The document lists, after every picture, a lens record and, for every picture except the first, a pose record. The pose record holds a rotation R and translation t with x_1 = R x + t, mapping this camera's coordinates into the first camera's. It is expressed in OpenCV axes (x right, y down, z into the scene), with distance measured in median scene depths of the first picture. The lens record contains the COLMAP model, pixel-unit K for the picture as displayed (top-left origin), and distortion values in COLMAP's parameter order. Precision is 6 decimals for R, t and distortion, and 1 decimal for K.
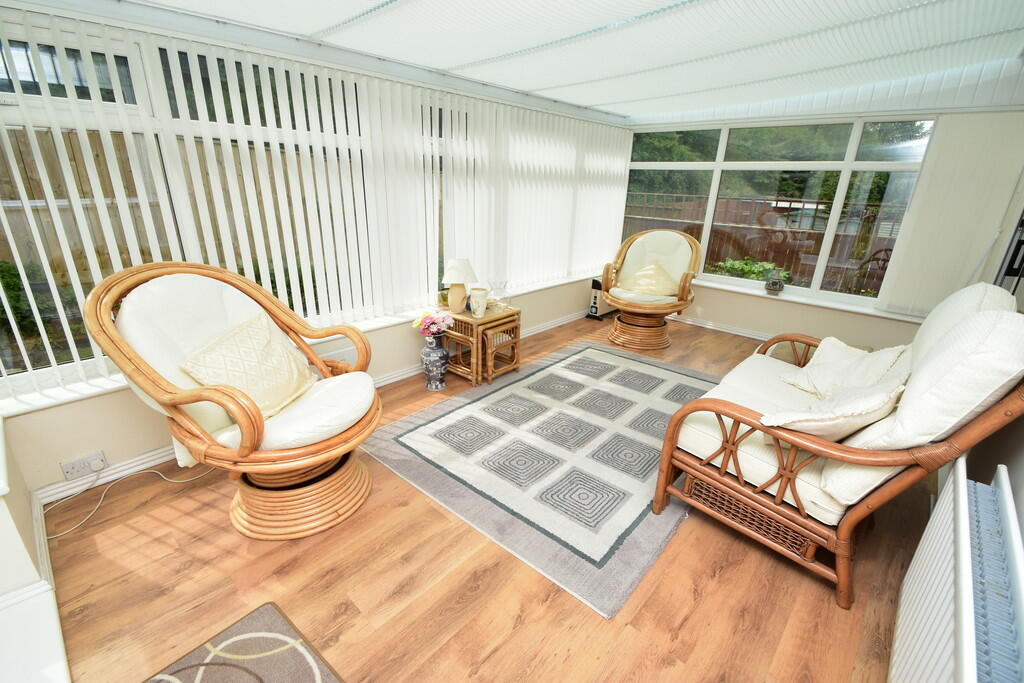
lens RADIAL K [[447.2, 0, 512.2], [0, 447.2, 338.8], [0, 0, 1]] dist [-0.001459, -0.006706]
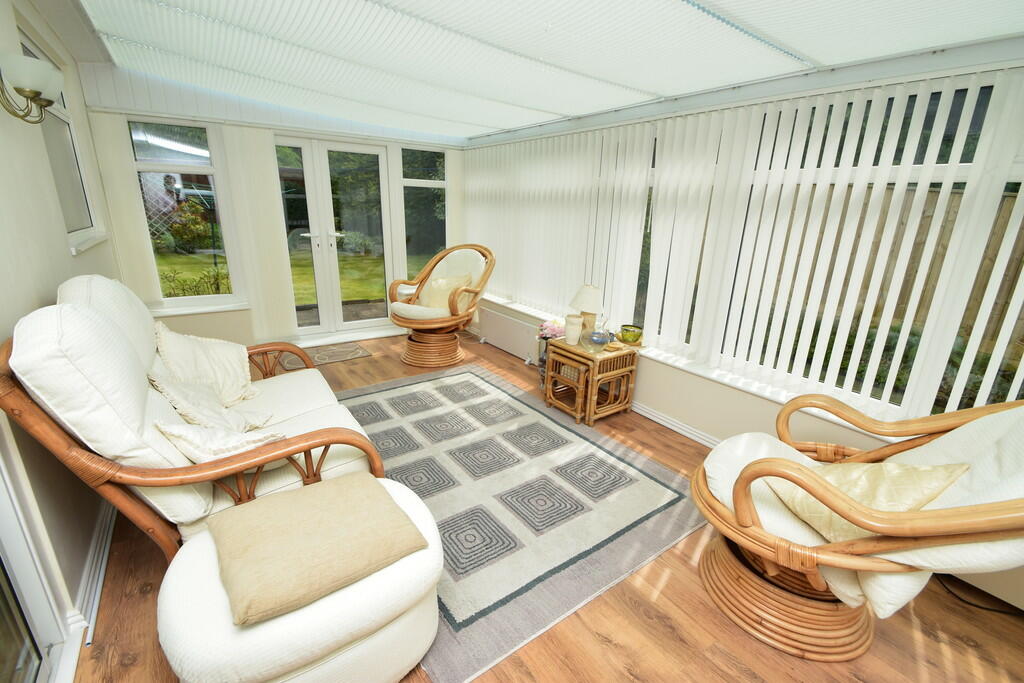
lens RADIAL K [[447.2, 0, 512.5], [0, 447.2, 346.3], [0, 0, 1]] dist [-0.001459, -0.006706]
pose [[-0.214731, 0.261379, -0.941048, 0.947546], [-0.362543, 0.873351, 0.325302, -0.341061], [0.906892, 0.411023, -0.092774, 1.041650]]
